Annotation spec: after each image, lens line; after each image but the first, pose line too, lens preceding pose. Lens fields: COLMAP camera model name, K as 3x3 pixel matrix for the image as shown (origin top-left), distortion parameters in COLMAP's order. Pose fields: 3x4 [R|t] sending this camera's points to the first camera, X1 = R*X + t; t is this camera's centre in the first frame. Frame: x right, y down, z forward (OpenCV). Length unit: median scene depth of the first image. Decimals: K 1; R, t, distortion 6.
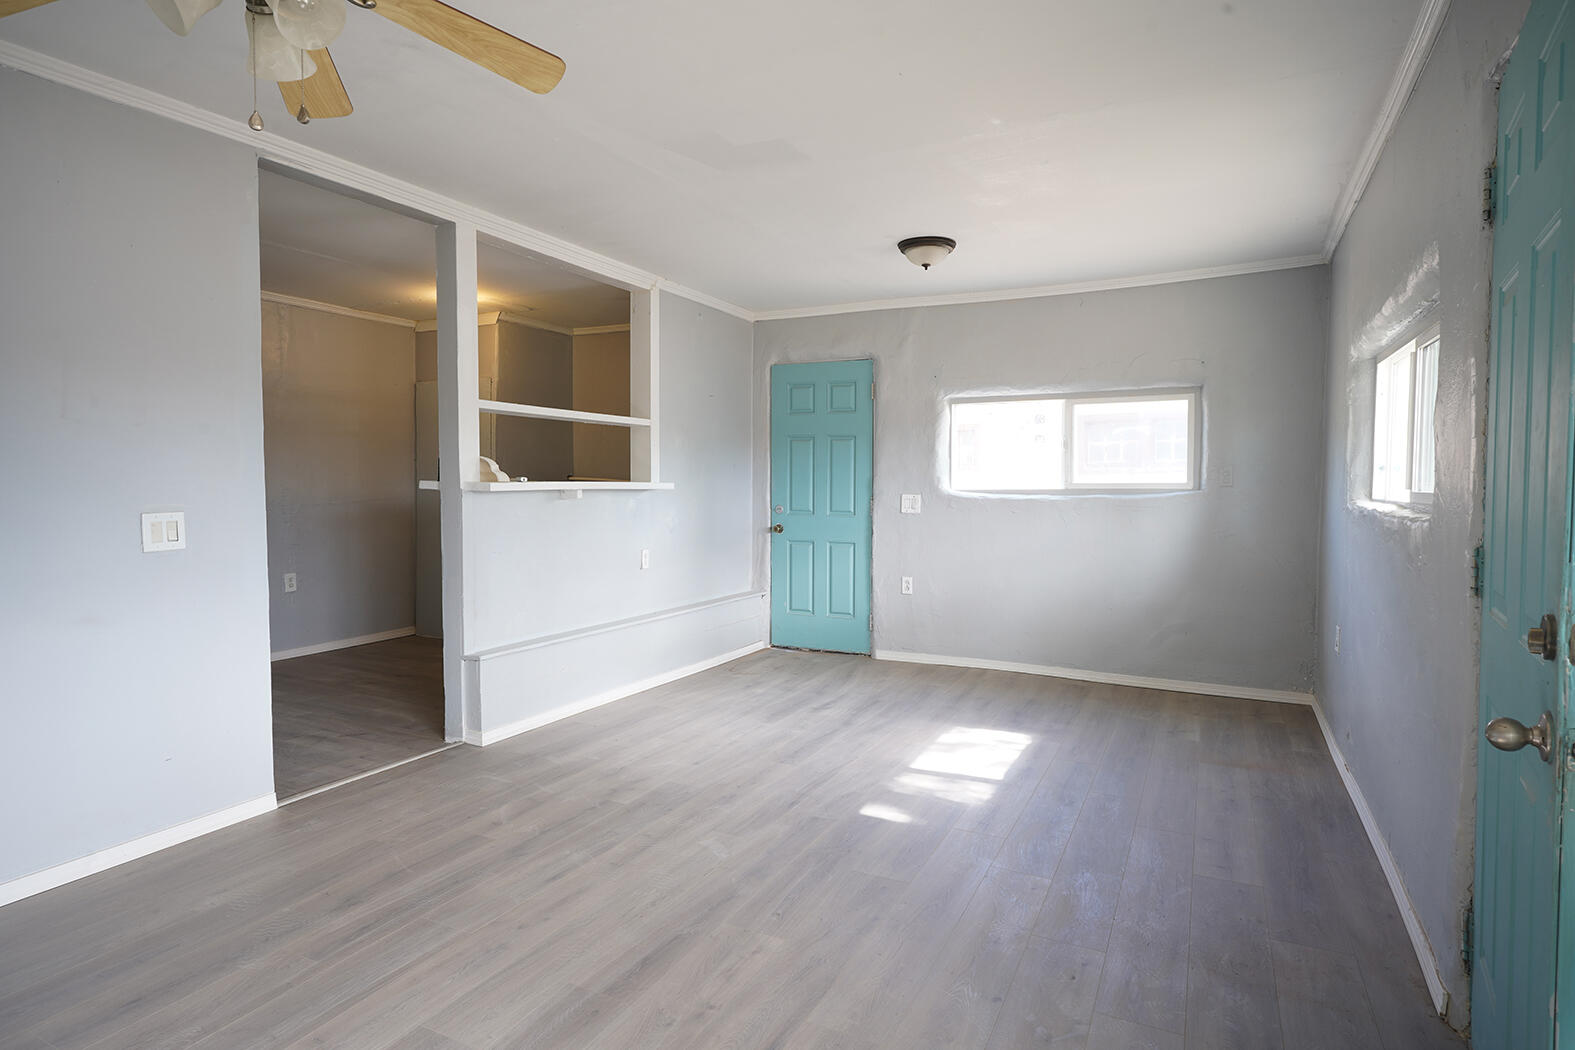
lens RADIAL K [[859.4, 0, 789.1], [0, 859.4, 524.4], [0, 0, 1]] dist [-0.002481, -0.000083]
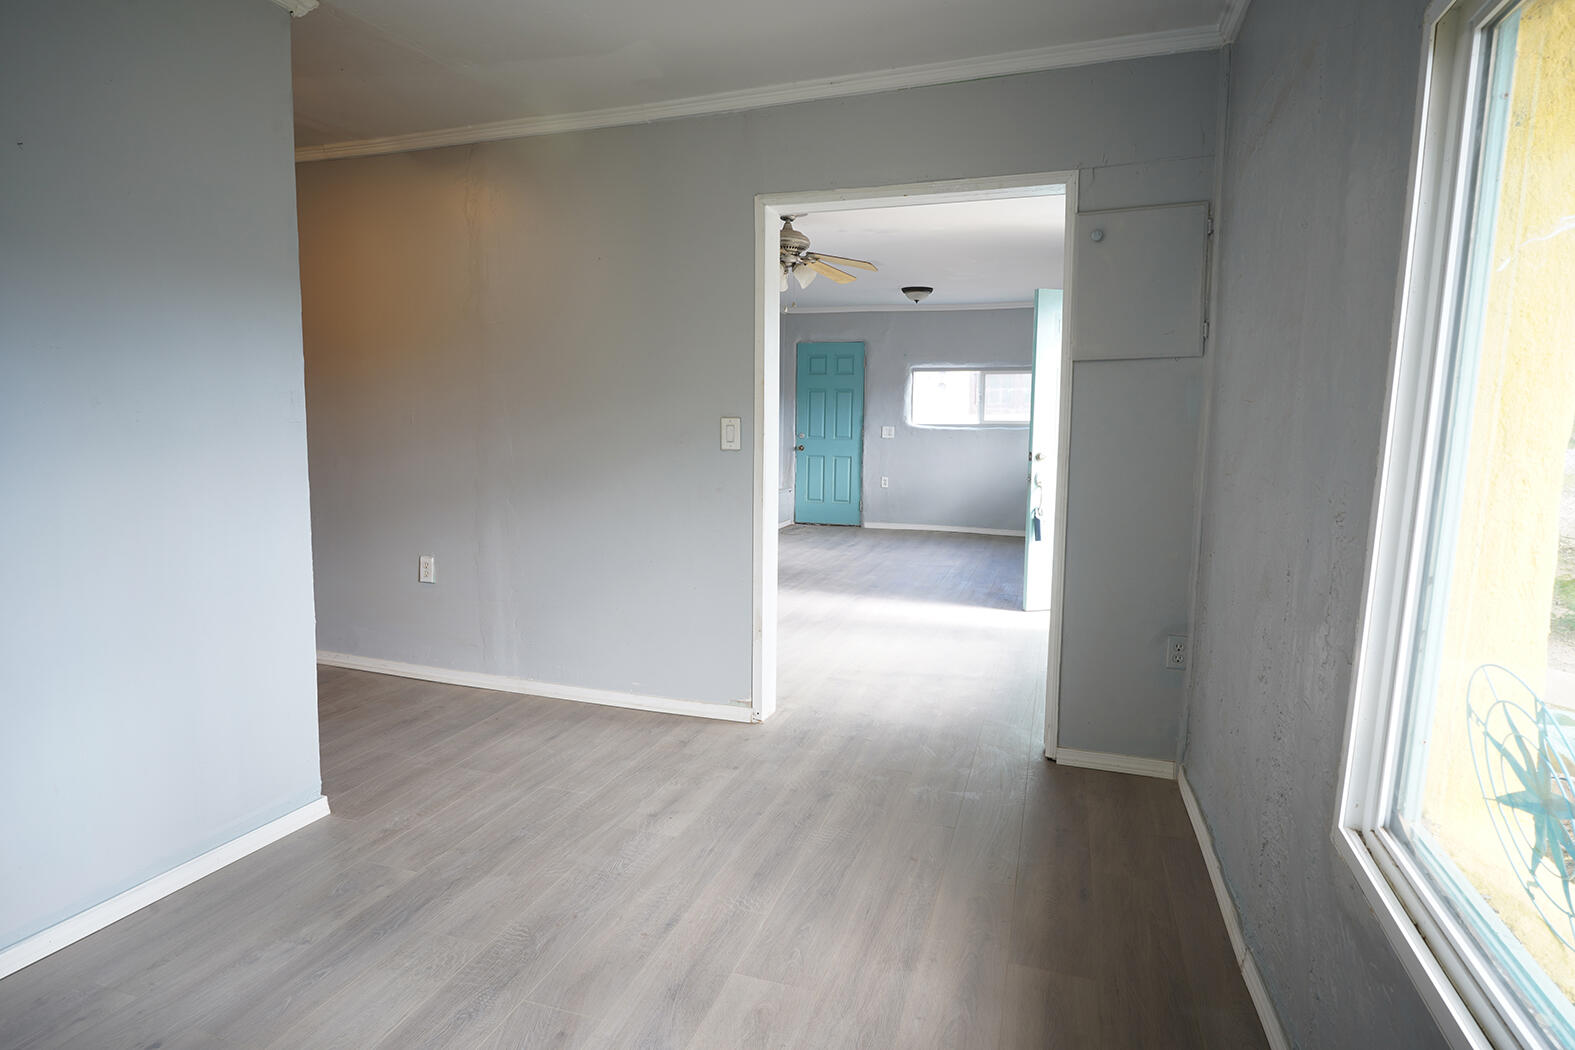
lens RADIAL K [[859.4, 0, 785.1], [0, 859.4, 527.8], [0, 0, 1]] dist [-0.002481, -0.000083]
pose [[0.988758, -0.013812, 0.148886, -0.297775], [0.001190, 0.996420, 0.084532, 0.018578], [-0.149521, -0.083405, 0.985235, -0.600999]]
